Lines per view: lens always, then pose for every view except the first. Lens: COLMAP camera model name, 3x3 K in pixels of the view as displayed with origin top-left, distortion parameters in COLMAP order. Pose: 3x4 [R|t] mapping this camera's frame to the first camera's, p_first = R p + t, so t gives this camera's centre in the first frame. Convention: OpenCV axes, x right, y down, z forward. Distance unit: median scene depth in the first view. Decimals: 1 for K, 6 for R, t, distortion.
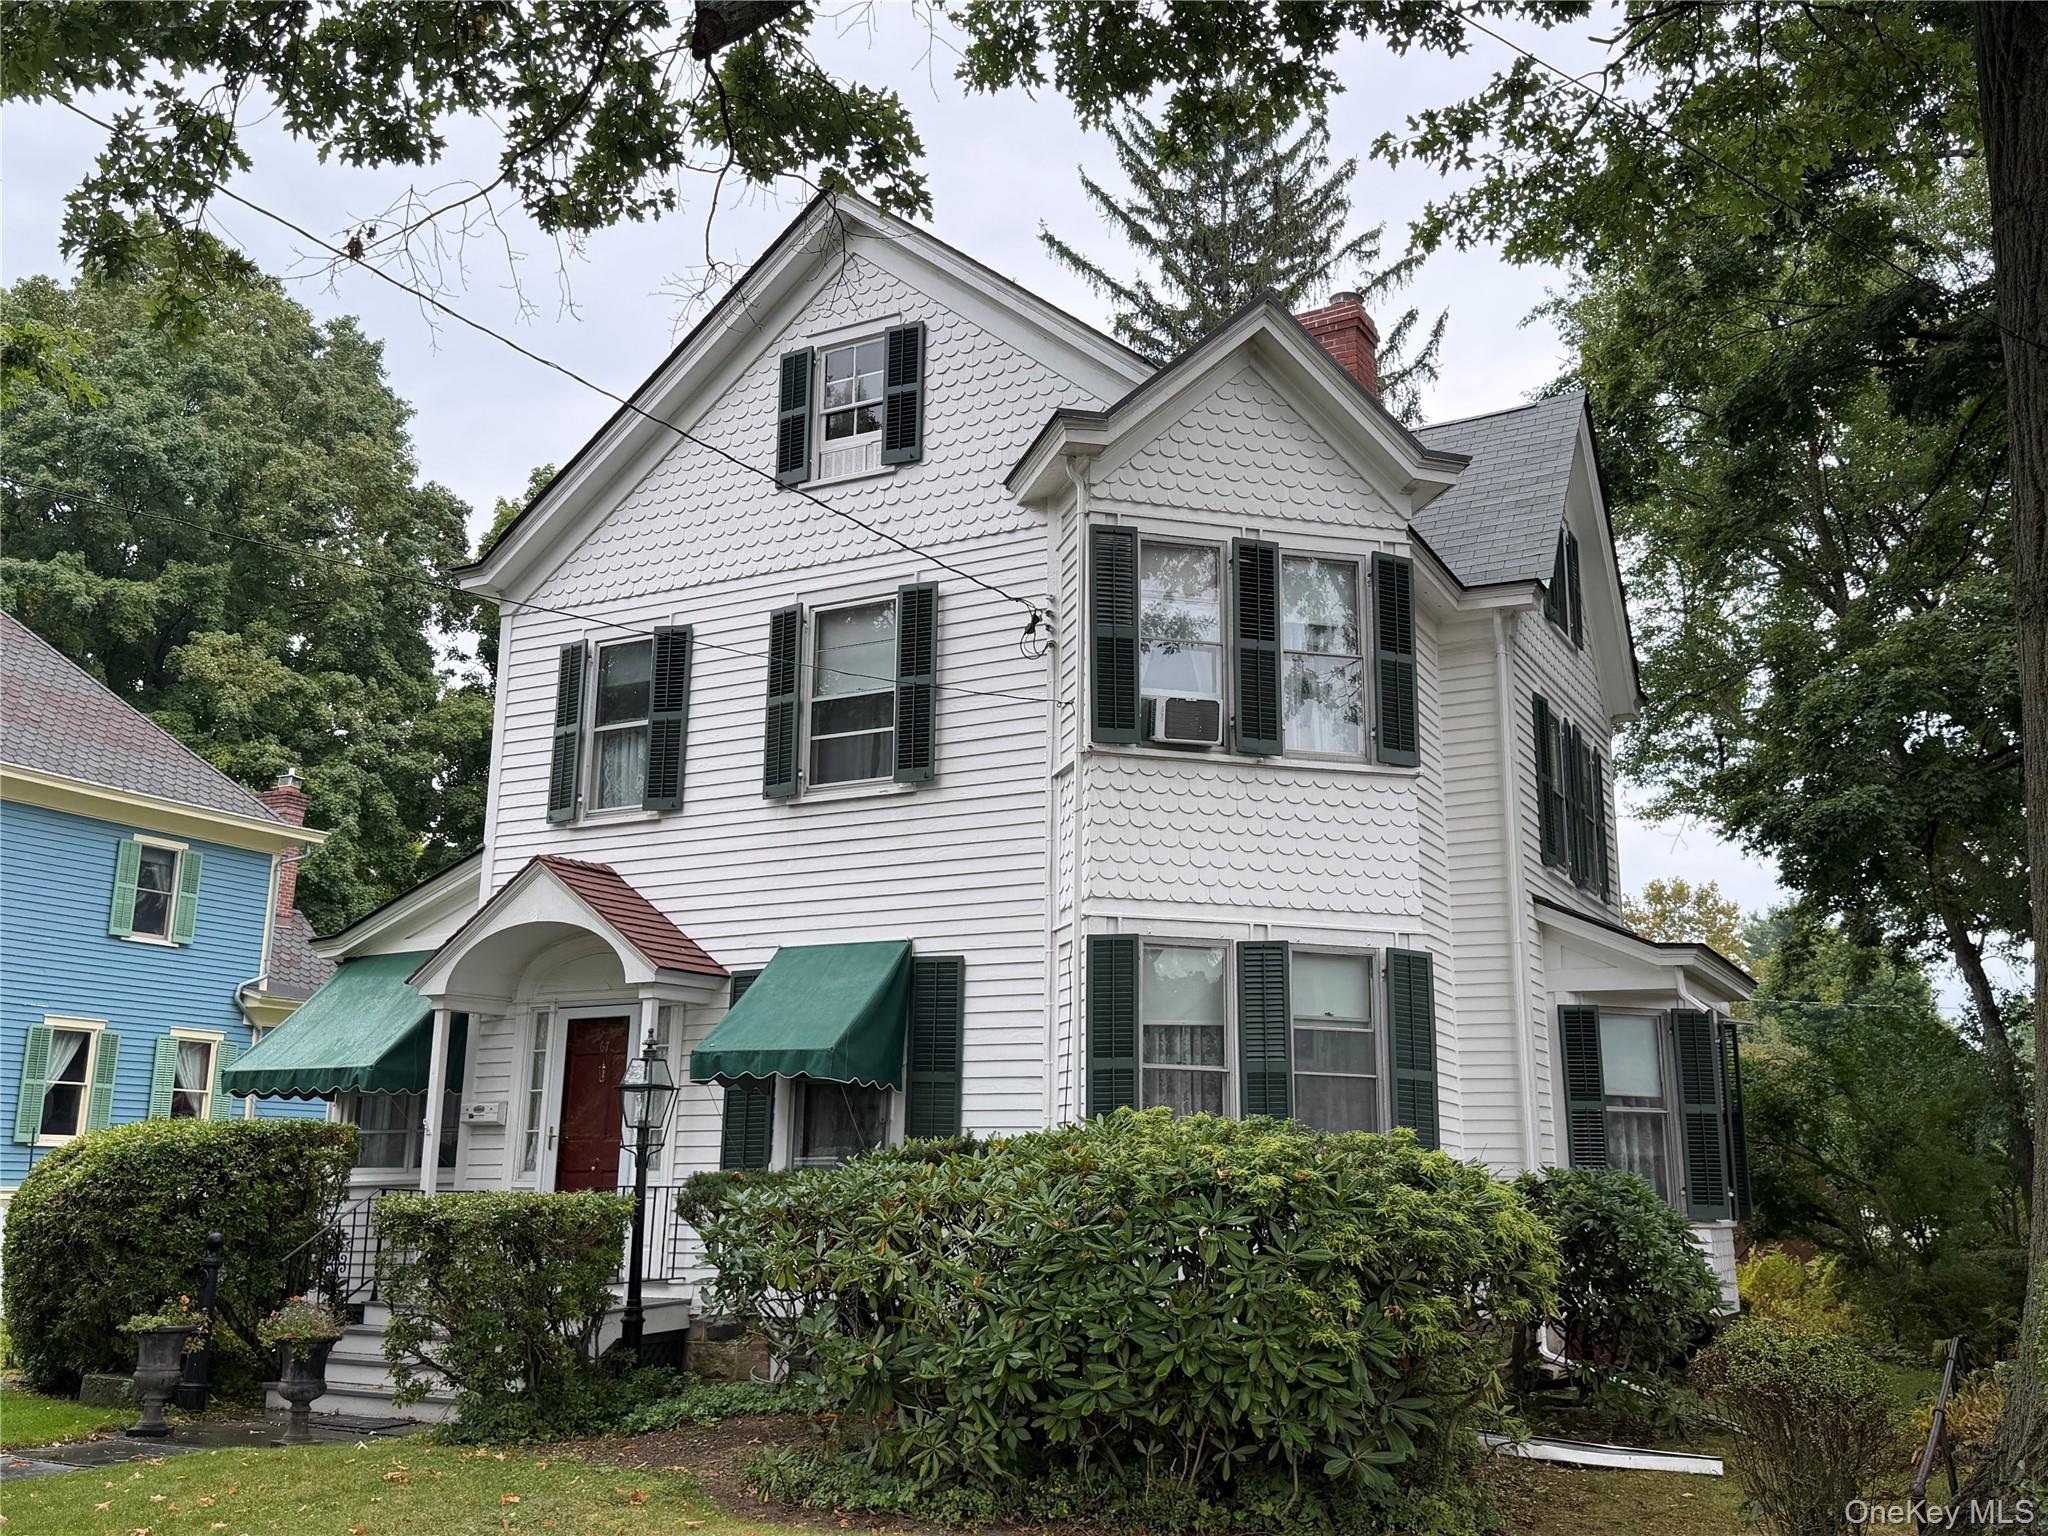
lens RADIAL K [[1818.6, 0, 1031.3], [0, 1818.6, 763.9], [0, 0, 1]] dist [0.090254, -0.134232]
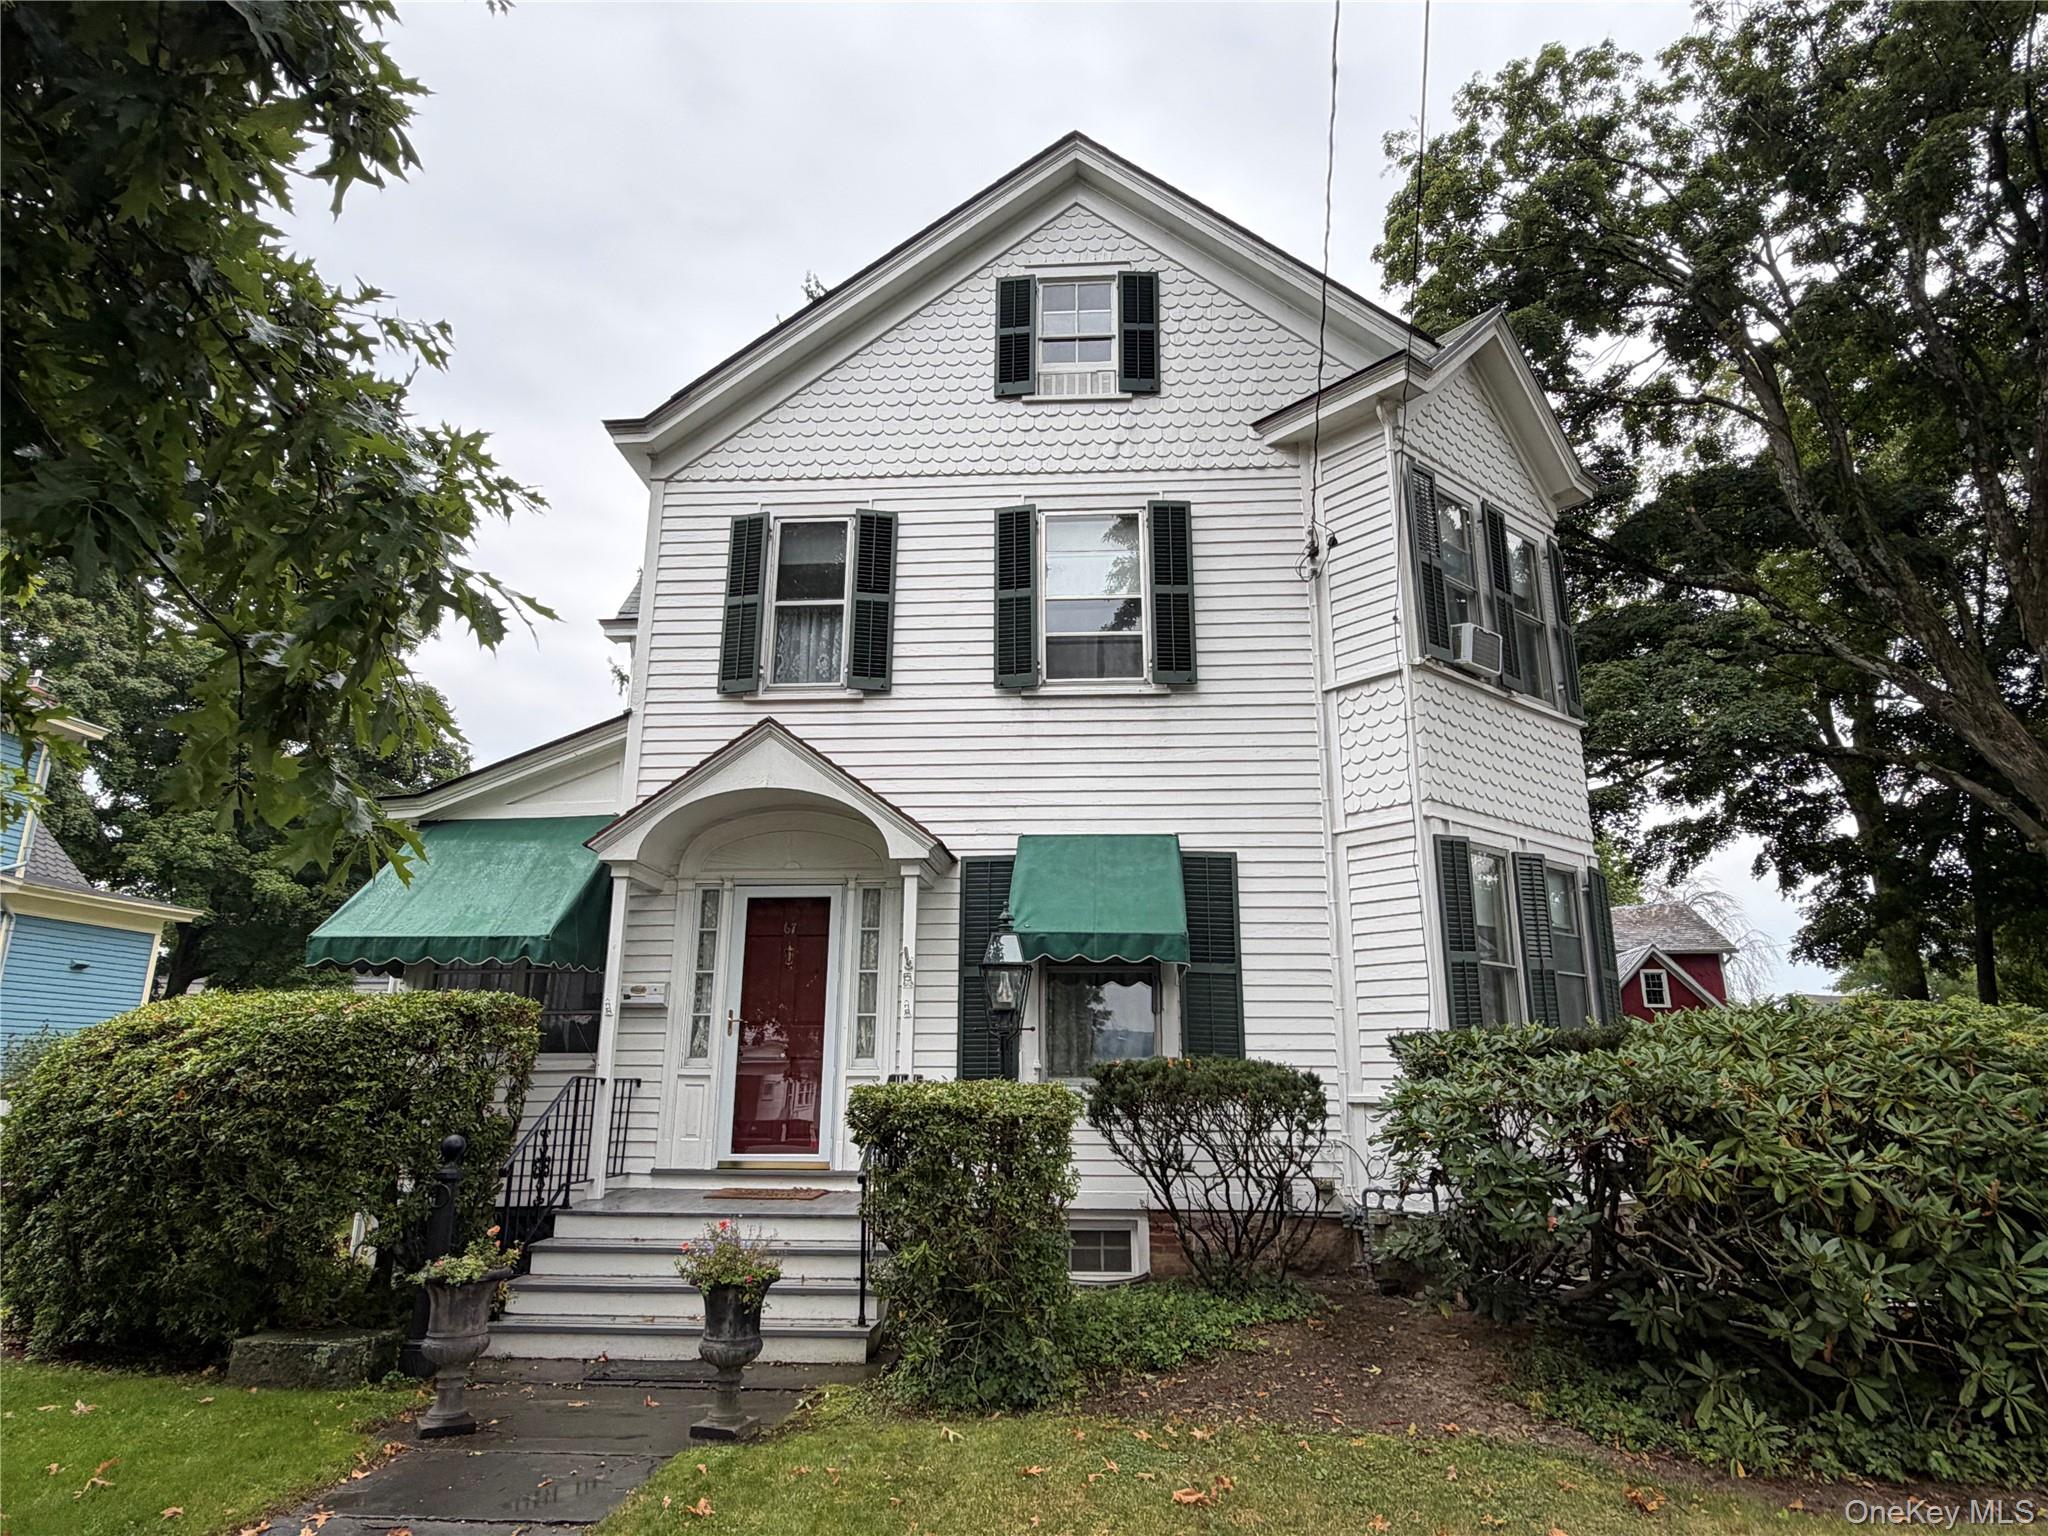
lens RADIAL K [[1181.2, 0, 1034.0], [0, 1181.2, 757.2], [0, 0, 1]] dist [0.000199, 0.005299]
pose [[0.910100, 0.102713, 0.401458, -0.377719], [-0.089704, 0.994655, -0.051126, 0.087161], [-0.404564, 0.010517, 0.914449, 0.389687]]
